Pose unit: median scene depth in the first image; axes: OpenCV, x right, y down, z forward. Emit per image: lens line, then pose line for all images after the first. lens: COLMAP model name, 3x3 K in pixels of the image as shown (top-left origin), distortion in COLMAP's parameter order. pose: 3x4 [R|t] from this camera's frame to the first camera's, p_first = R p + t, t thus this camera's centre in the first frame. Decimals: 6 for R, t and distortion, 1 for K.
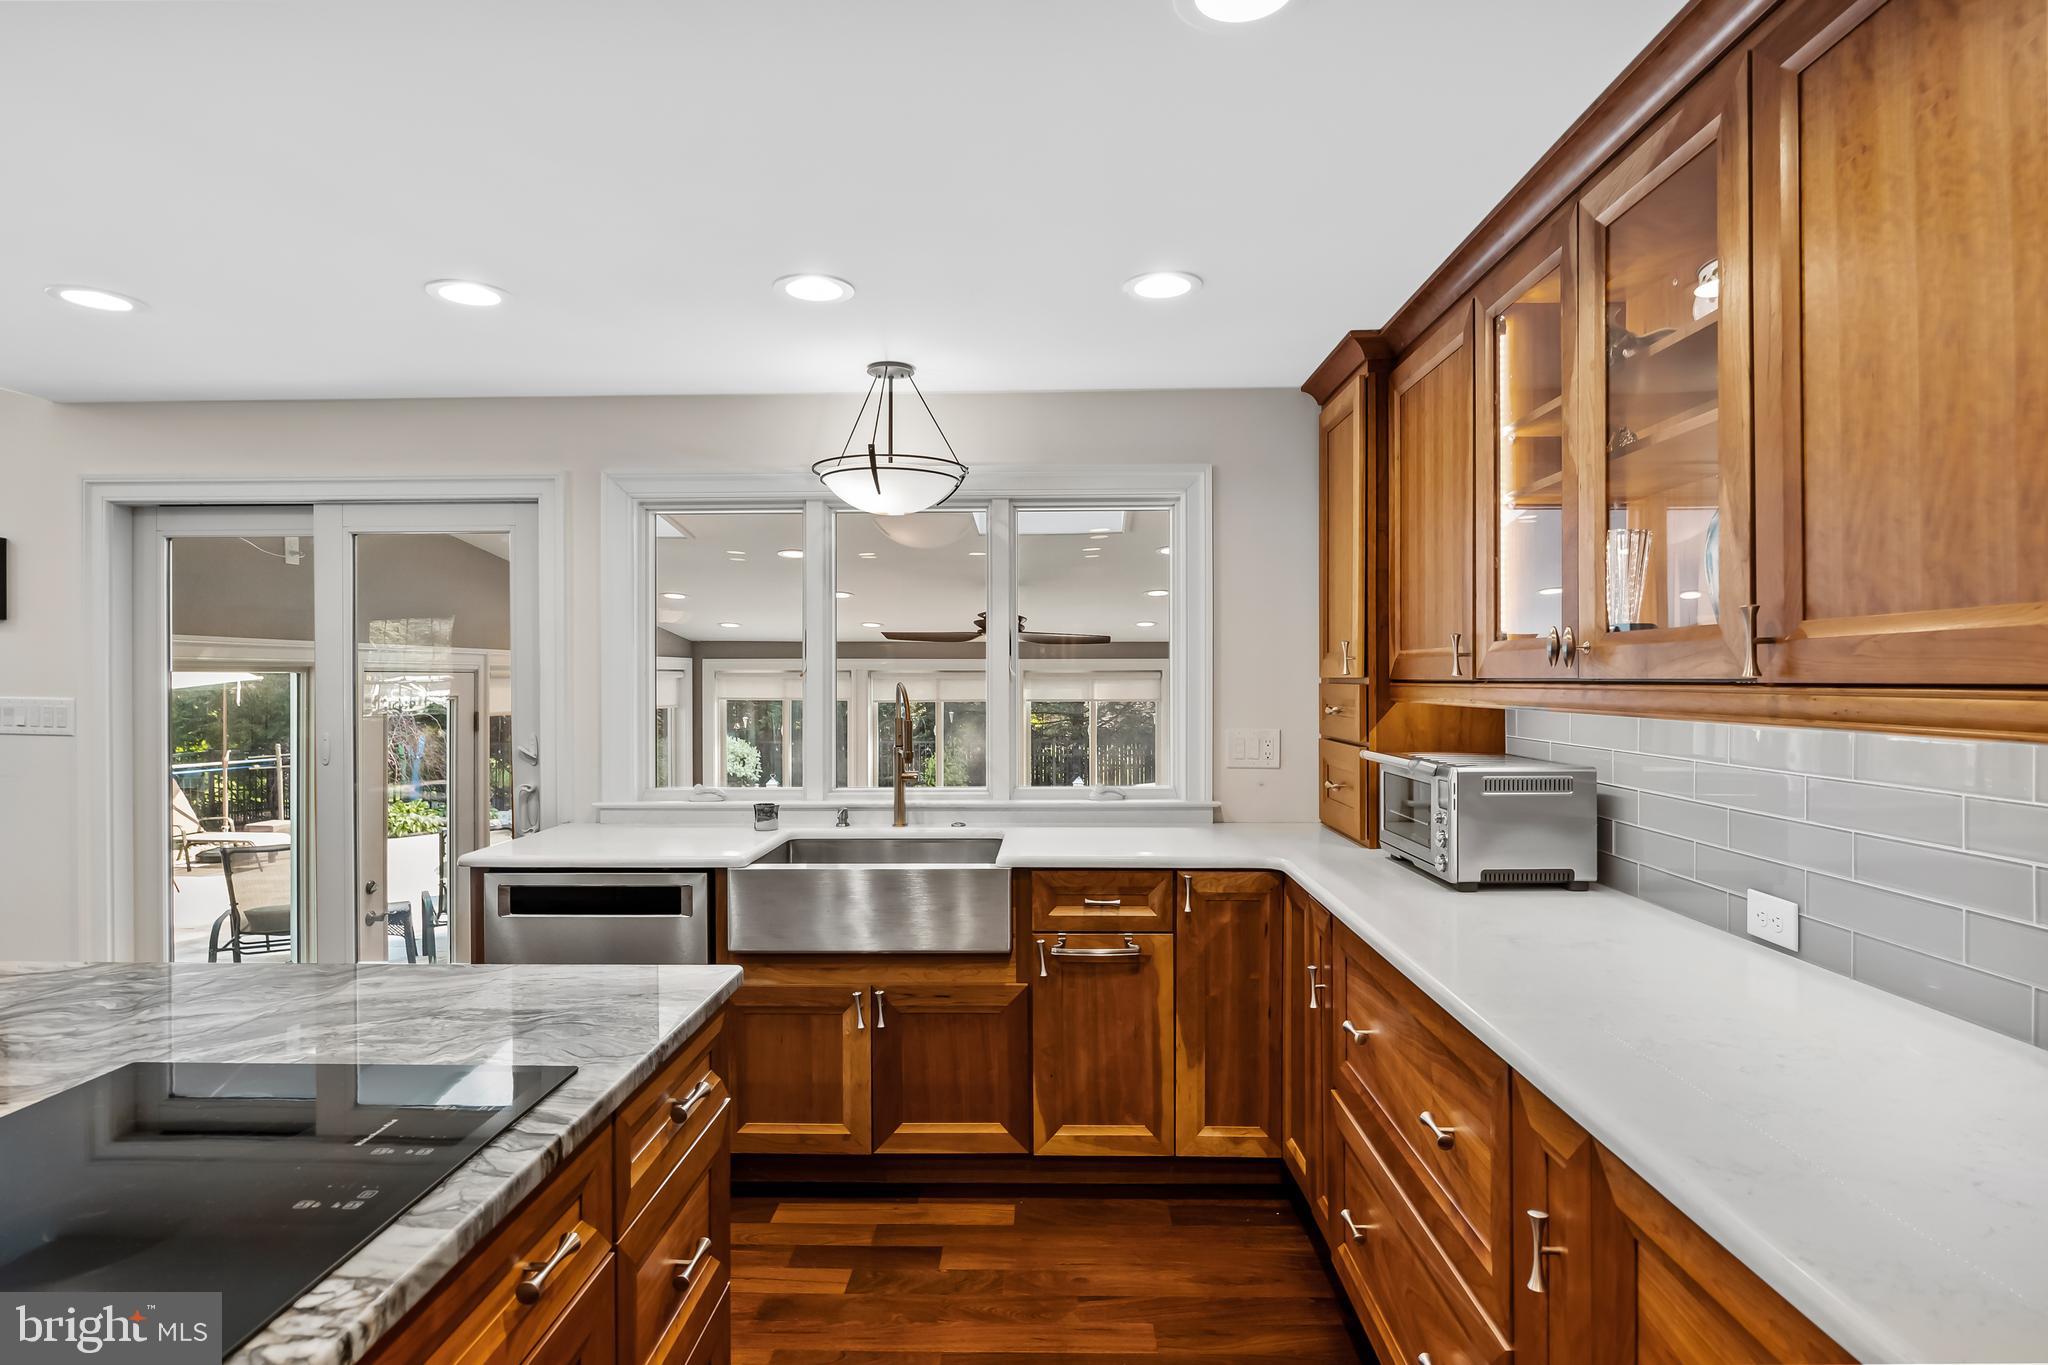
lens RADIAL K [[1114.3, 0, 1090.0], [0, 1114.3, 681.9], [0, 0, 1]] dist [-0.004918, -0.004549]
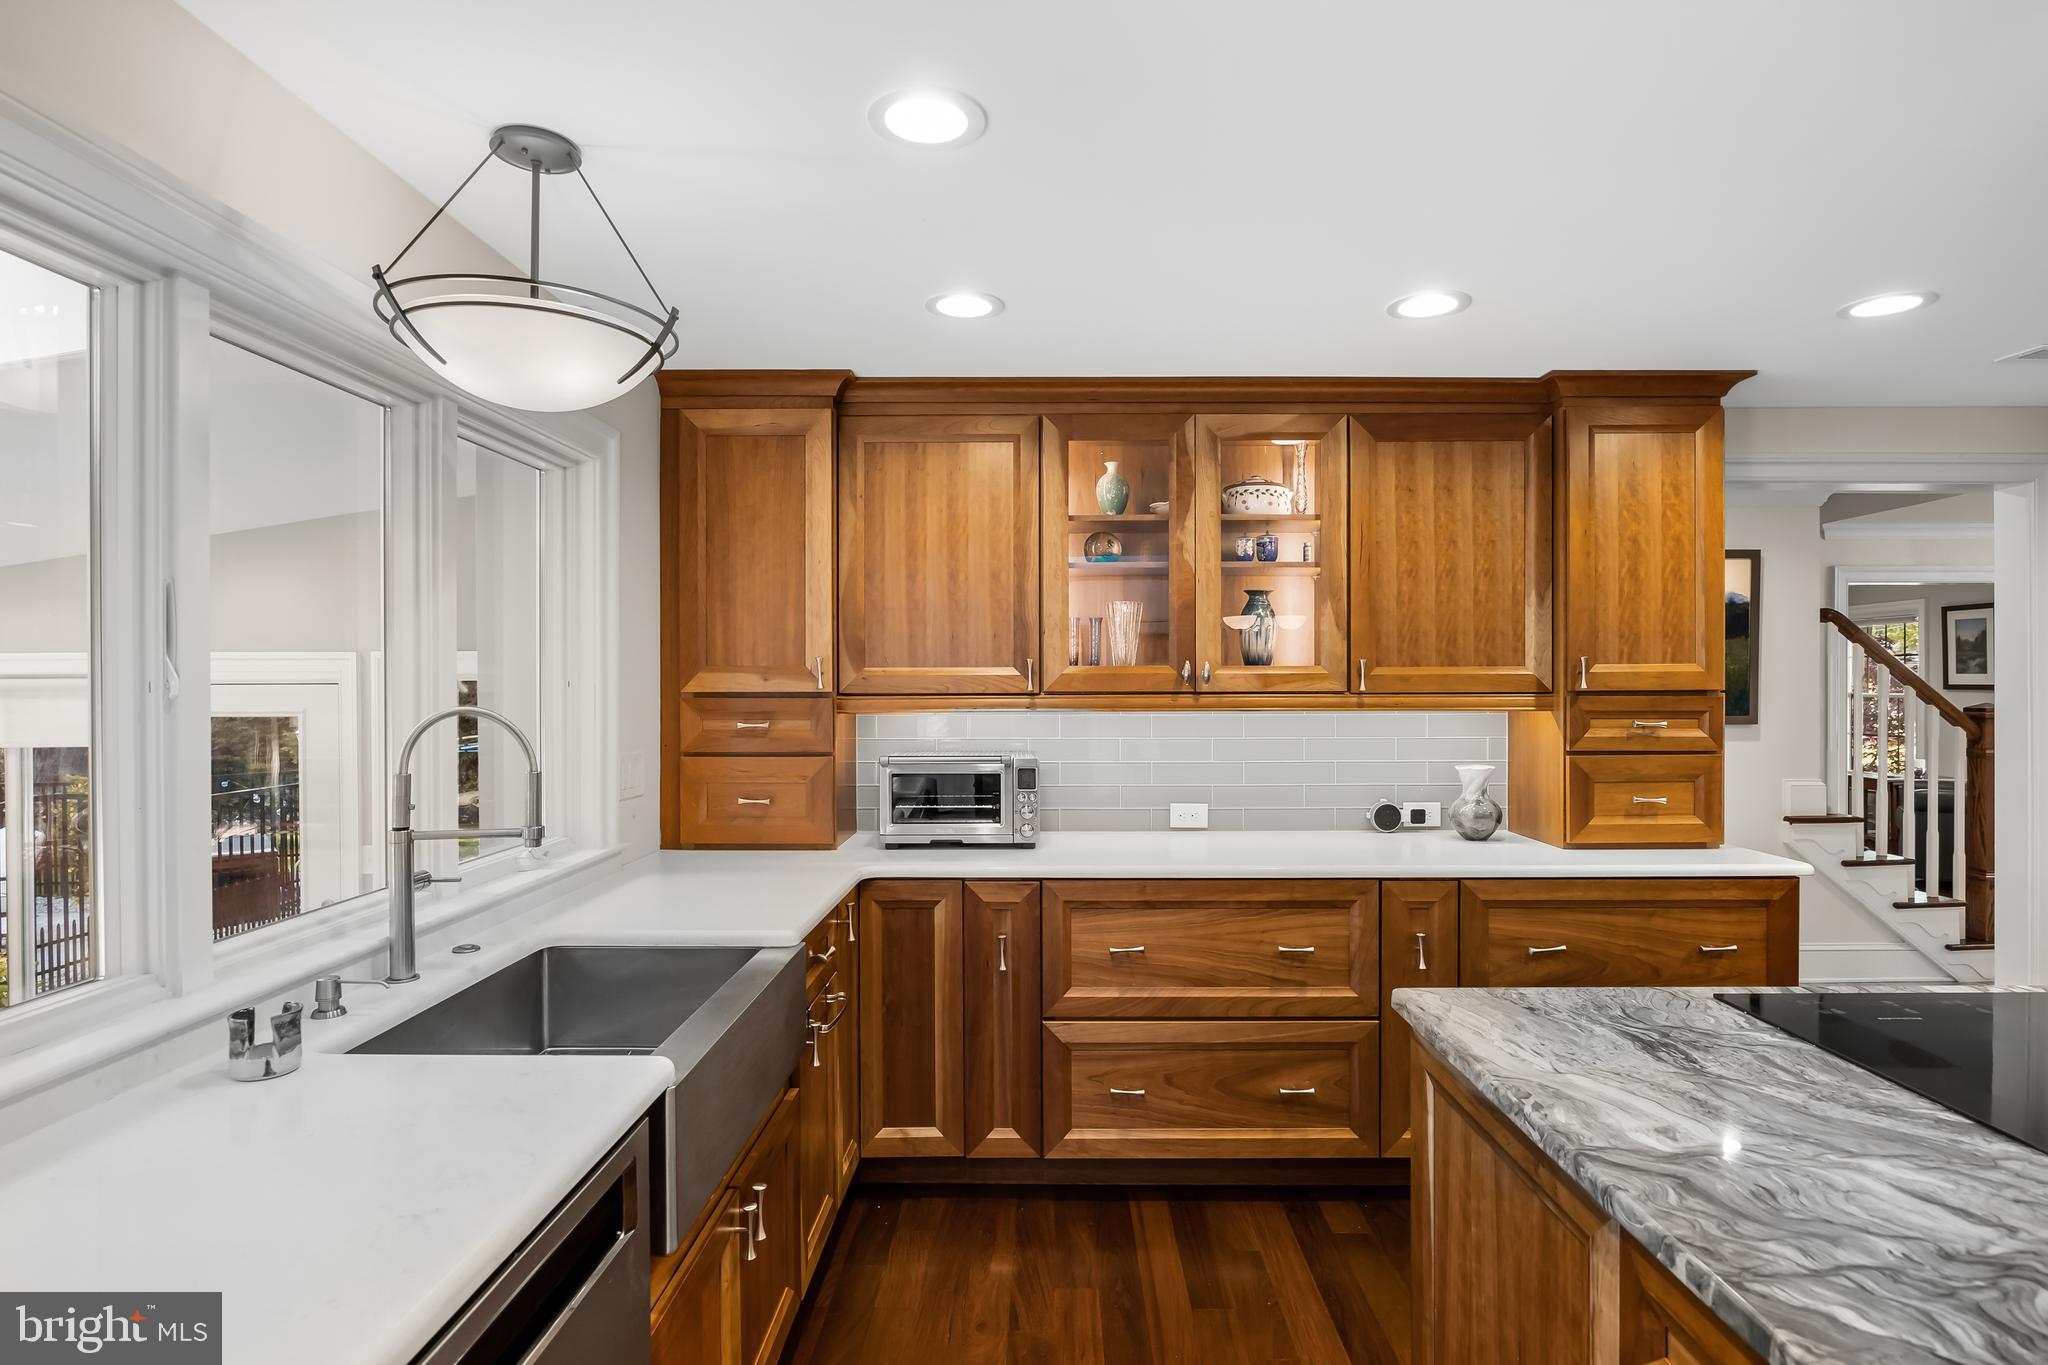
lens RADIAL K [[1033.6, 0, 1030.1], [0, 1033.6, 688.8], [0, 0, 1]] dist [-0.009622, 0.000647]
pose [[0.003360, -0.002143, 0.999992, -1.044412], [0.004169, 0.999989, 0.002129, -0.010096], [-0.999986, 0.004162, 0.003369, 1.125614]]
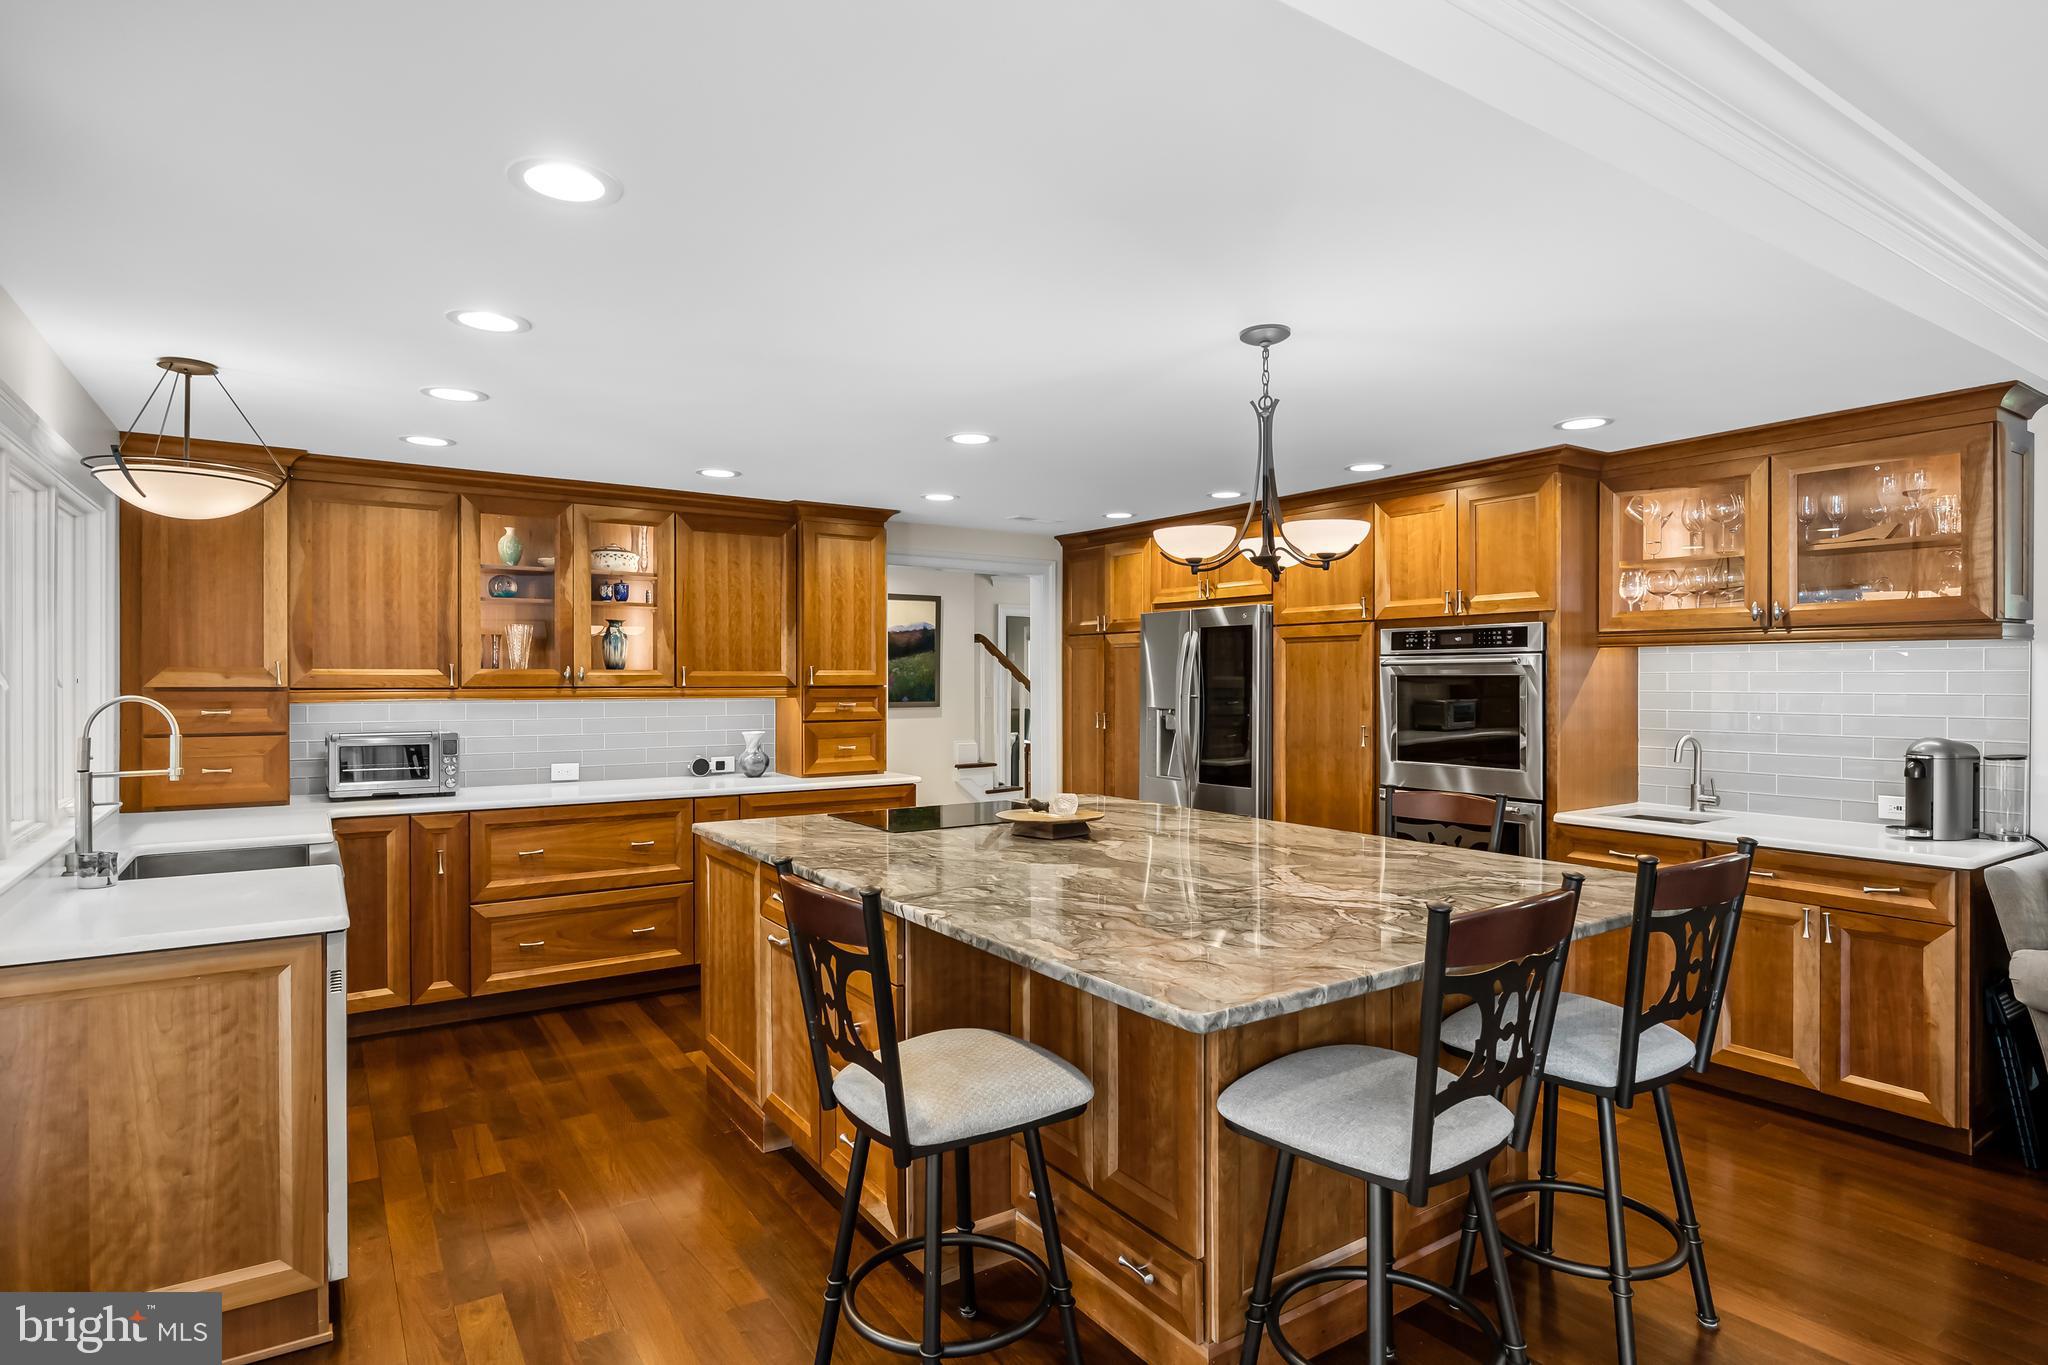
lens RADIAL K [[1114.3, 0, 1043.1], [0, 1114.3, 689.0], [0, 0, 1]] dist [-0.004918, -0.004549]
pose [[-0.570674, -0.006294, 0.821153, -1.947055], [0.001515, 0.999961, 0.008718, -0.014968], [-0.821176, 0.006219, -0.570642, 1.383073]]
